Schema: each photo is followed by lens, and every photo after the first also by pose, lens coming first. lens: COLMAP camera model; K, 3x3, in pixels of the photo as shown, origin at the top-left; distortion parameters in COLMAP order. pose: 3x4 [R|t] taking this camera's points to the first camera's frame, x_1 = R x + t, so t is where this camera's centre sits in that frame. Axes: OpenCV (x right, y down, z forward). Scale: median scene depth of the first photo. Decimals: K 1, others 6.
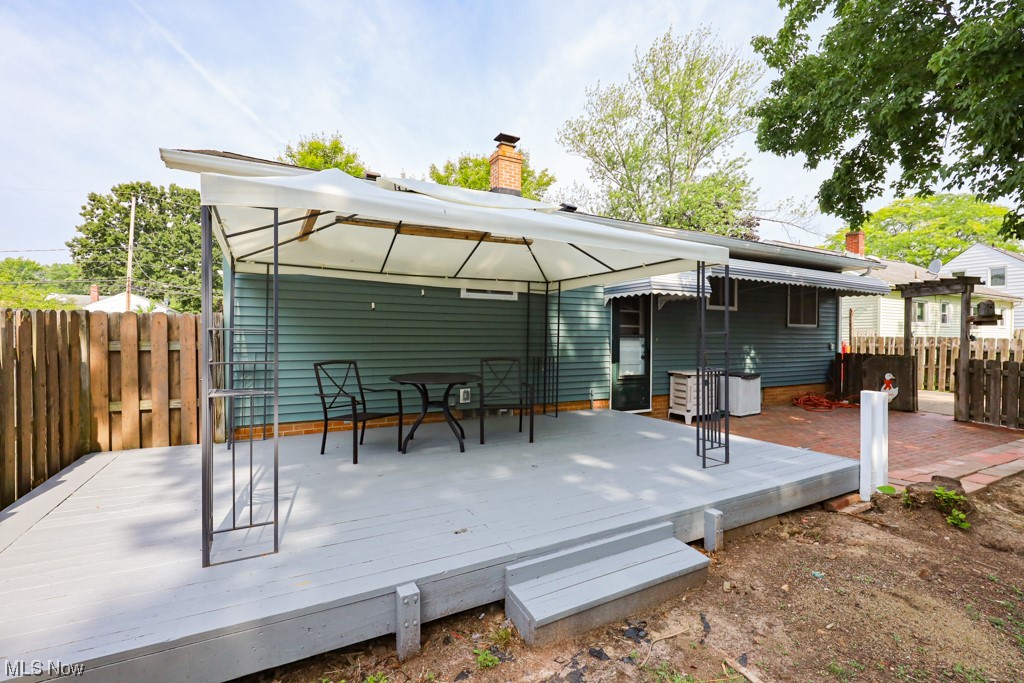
lens RADIAL K [[463.1, 0, 511.4], [0, 463.1, 346.0], [0, 0, 1]] dist [0.003620, 0.000179]
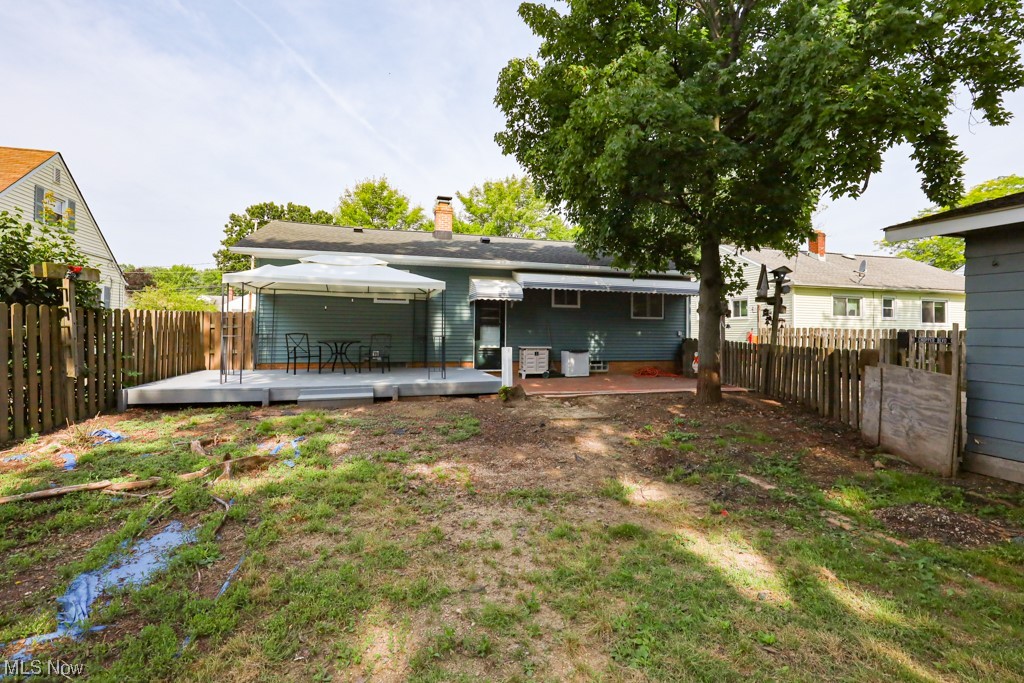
lens RADIAL K [[485.2, 0, 516.0], [0, 485.2, 321.6], [0, 0, 1]] dist [-0.004801, -0.000308]
pose [[0.978844, 0.000708, -0.204608, 0.560235], [-0.009418, 0.999090, -0.041597, 0.031942], [0.204392, 0.042644, 0.977960, -0.529532]]
